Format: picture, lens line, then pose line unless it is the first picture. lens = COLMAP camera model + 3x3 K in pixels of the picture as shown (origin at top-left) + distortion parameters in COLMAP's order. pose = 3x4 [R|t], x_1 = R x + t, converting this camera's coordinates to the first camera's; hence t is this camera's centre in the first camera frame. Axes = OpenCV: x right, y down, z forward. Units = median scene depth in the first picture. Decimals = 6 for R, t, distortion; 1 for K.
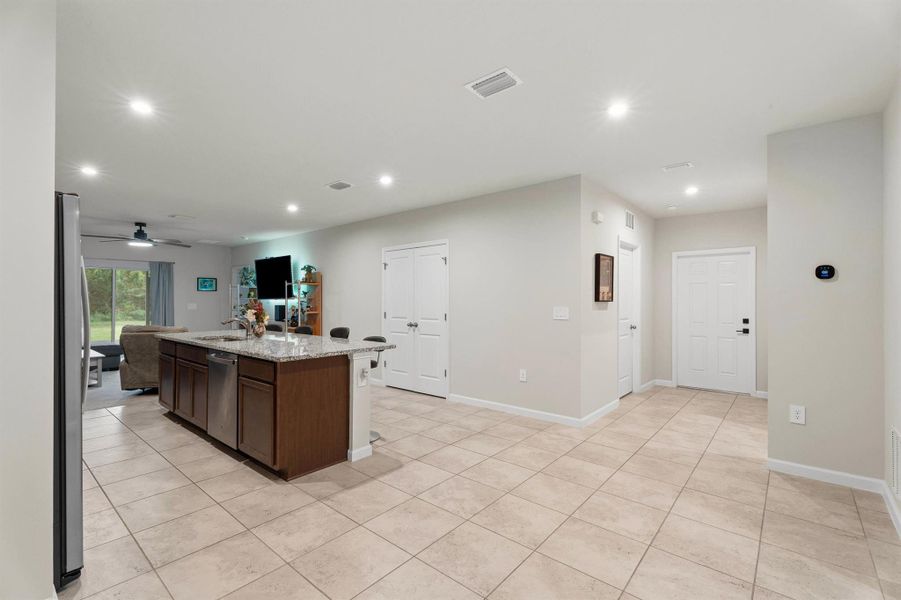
lens RADIAL K [[402.8, 0, 448.1], [0, 402.8, 298.8], [0, 0, 1]] dist [0.000816, 0.000175]
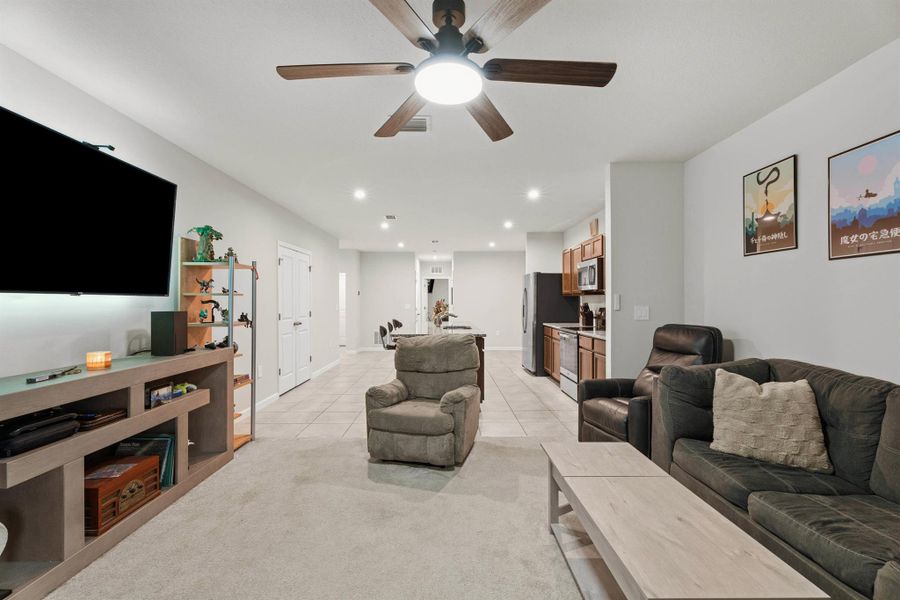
lens RADIAL K [[402.3, 0, 447.6], [0, 402.3, 298.8], [0, 0, 1]] dist [0.000816, 0.000175]
pose [[-0.656998, 0.007933, 0.753851, -1.162567], [-0.000821, 0.999937, -0.011238, 0.010671], [-0.753892, -0.008002, -0.656949, 1.416266]]
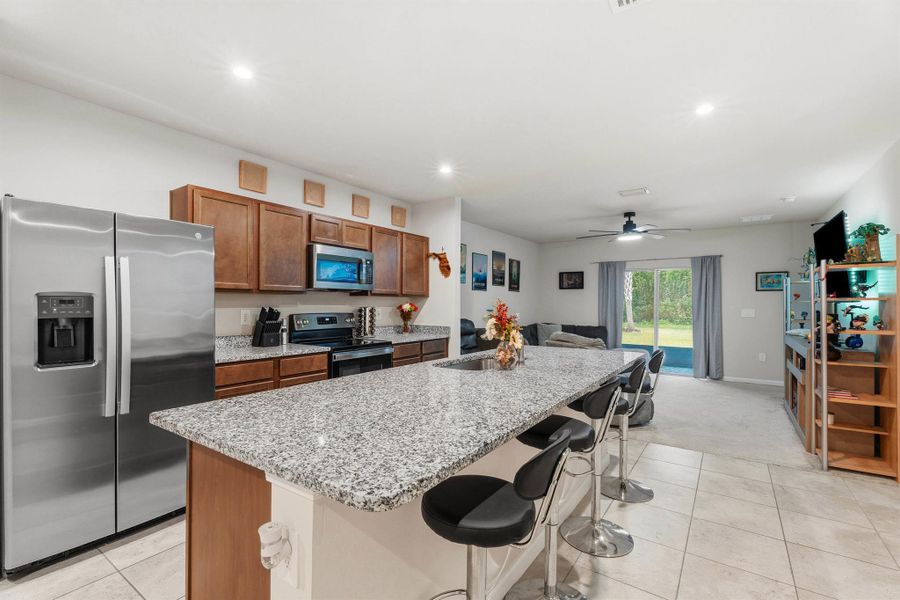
lens RADIAL K [[406.2, 0, 448.7], [0, 406.2, 304.0], [0, 0, 1]] dist [0.002286, 0.000406]
pose [[0.101023, 0.001591, -0.994883, 0.063796], [-0.000213, 0.999999, 0.001577, 0.003615], [0.994884, 0.000053, 0.101023, 0.641488]]
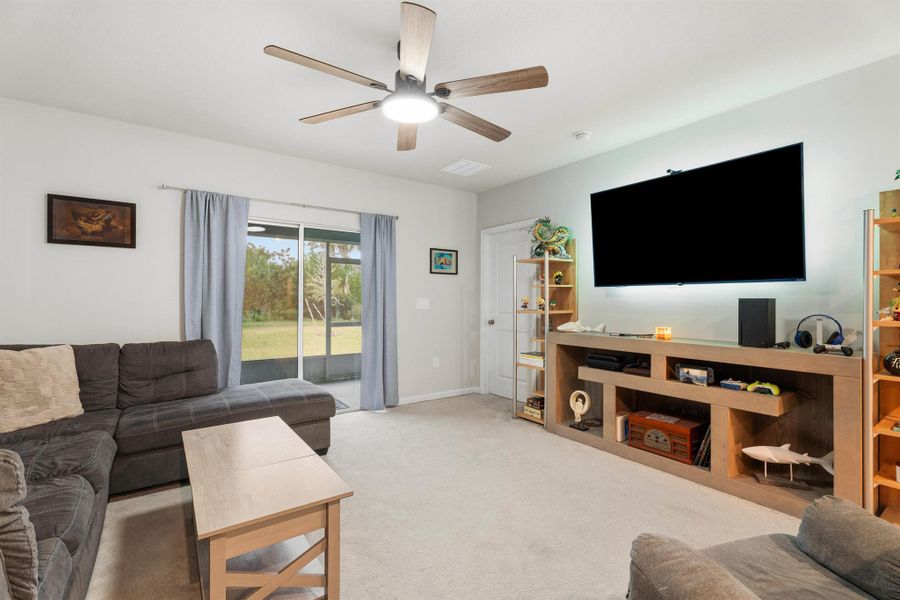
lens RADIAL K [[402.3, 0, 447.6], [0, 402.3, 298.8], [0, 0, 1]] dist [0.000816, 0.000175]
pose [[0.971272, 0.001705, -0.237965, -0.790003], [-0.001863, 0.999998, -0.000438, 0.022075], [0.237964, 0.000869, 0.971274, 0.827107]]
